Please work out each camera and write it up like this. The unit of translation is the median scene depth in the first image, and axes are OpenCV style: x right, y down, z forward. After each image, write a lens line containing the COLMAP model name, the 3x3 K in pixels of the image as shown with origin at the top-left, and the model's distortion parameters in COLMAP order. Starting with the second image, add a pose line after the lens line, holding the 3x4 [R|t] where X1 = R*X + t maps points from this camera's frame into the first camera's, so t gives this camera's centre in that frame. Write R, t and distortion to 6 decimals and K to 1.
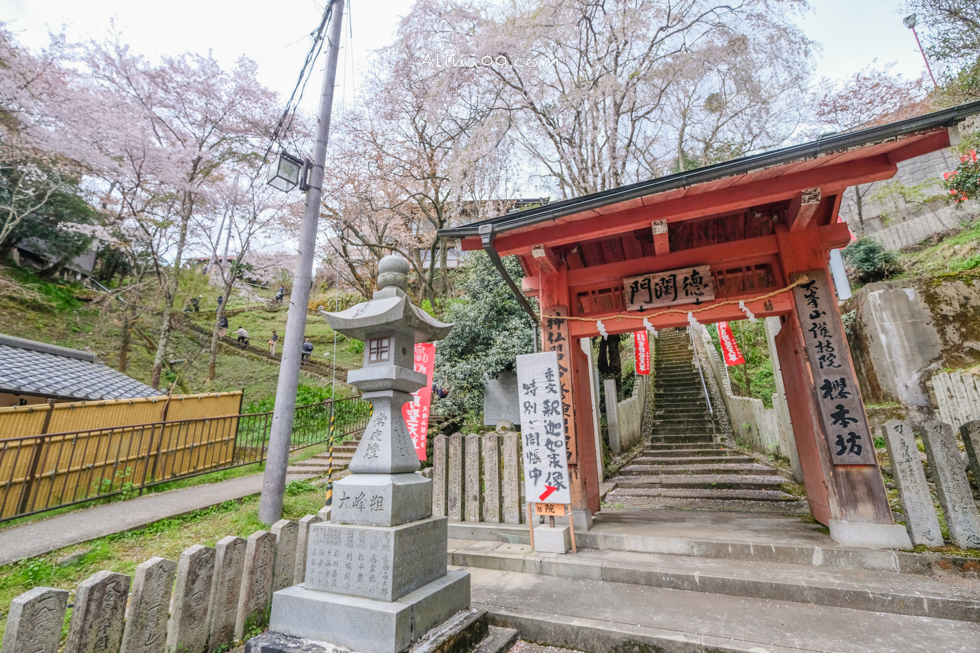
lens RADIAL K [[443.9, 0, 489.7], [0, 443.9, 322.0], [0, 0, 1]] dist [-0.002859, -0.000150]
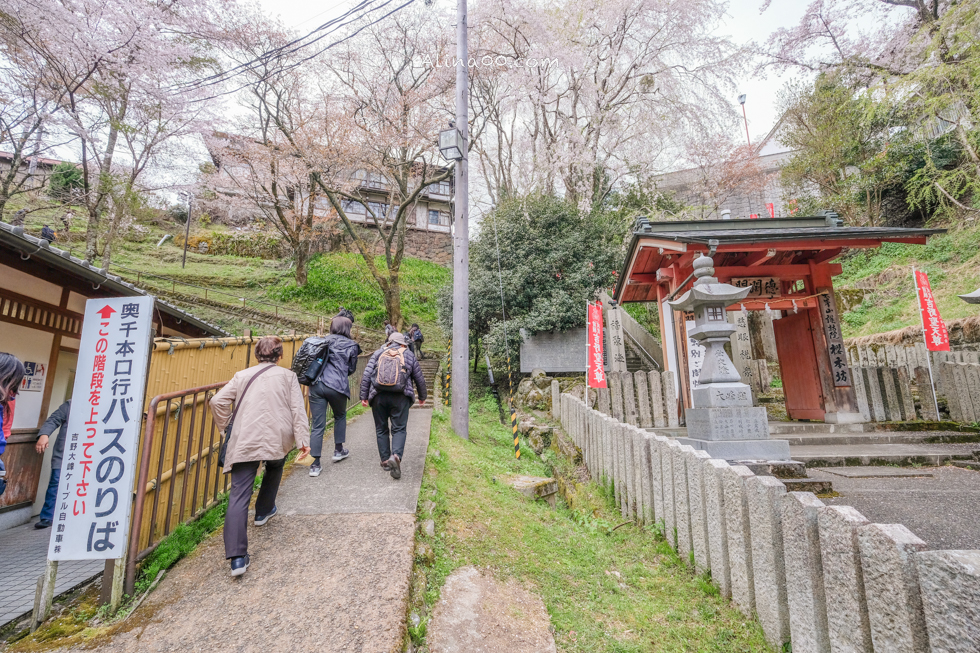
lens RADIAL K [[443.9, 0, 484.6], [0, 443.9, 326.0], [0, 0, 1]] dist [-0.002859, -0.000150]
pose [[0.915908, 0.064087, 0.396238, -1.458246], [-0.099825, 0.992524, 0.070216, 0.065353], [-0.388776, -0.103866, 0.915459, -0.193969]]
